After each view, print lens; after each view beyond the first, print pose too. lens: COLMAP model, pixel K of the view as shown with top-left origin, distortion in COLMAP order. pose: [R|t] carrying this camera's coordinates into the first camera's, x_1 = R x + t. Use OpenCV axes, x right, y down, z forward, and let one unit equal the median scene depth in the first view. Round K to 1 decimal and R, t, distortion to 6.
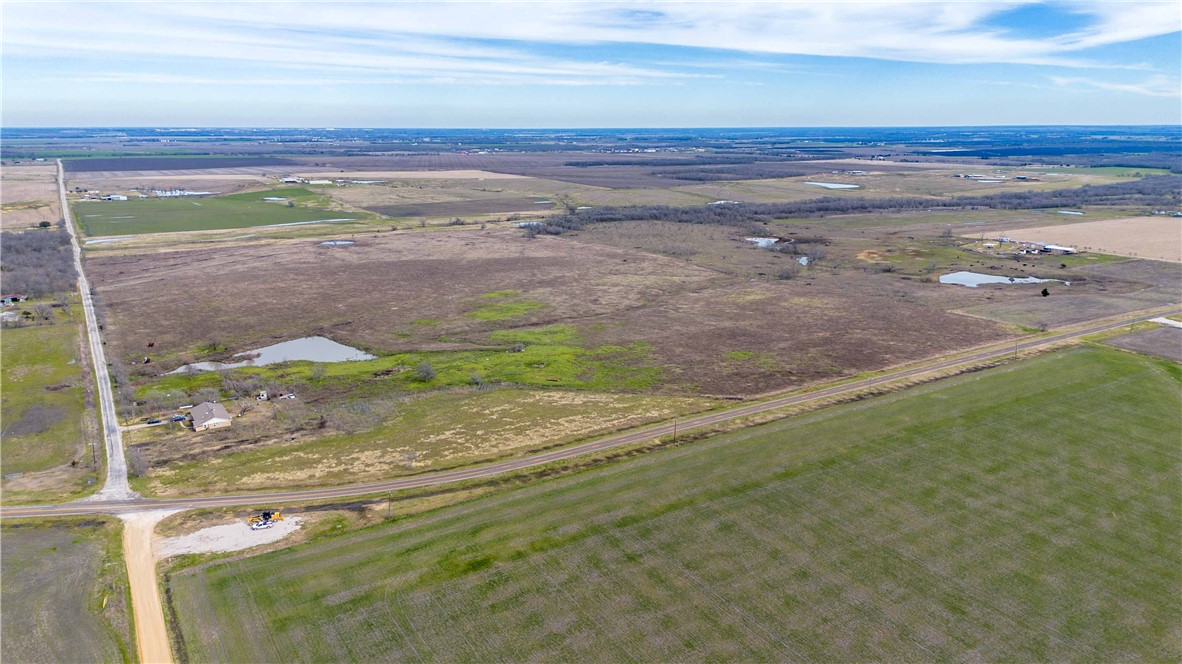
lens RADIAL K [[829.8, 0, 587.7], [0, 829.8, 329.3], [0, 0, 1]] dist [0.085249, -0.103489]
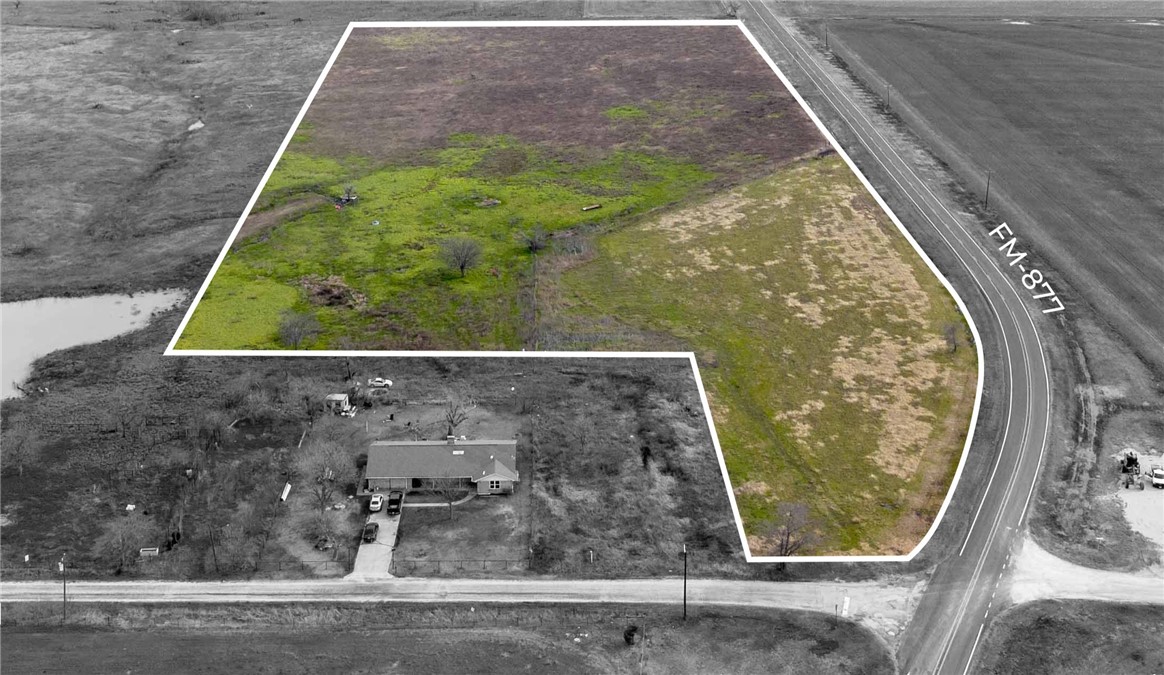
lens RADIAL K [[1425.3, 0, 534.1], [0, 1425.3, 336.6], [0, 0, 1]] dist [0.066565, -0.025051]
pose [[0.543661, -0.315190, 0.777874, -0.809617], [0.202008, 0.948702, 0.243223, -0.091783], [-0.814632, 0.024906, 0.579443, 0.510348]]
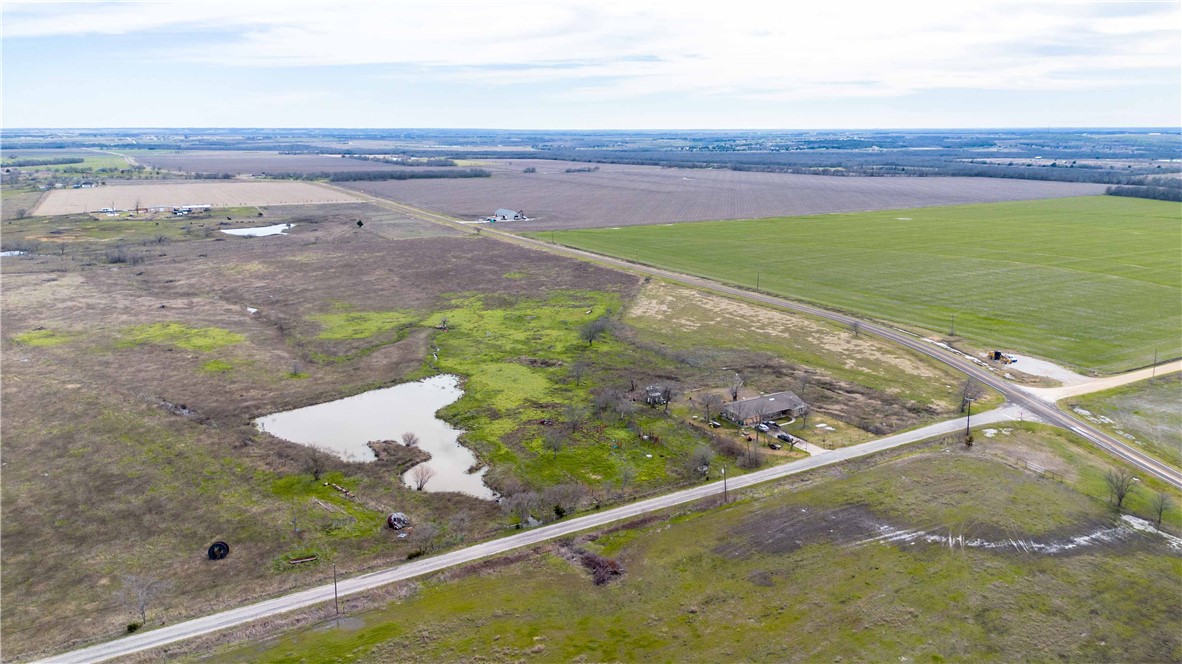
lens RADIAL K [[829.8, 0, 587.7], [0, 829.8, 329.3], [0, 0, 1]] dist [0.085249, -0.103489]
pose [[0.030371, -0.232070, 0.972225, -0.991478], [0.237432, 0.946508, 0.218514, -0.131531], [-0.970929, 0.224201, 0.083847, 0.939924]]
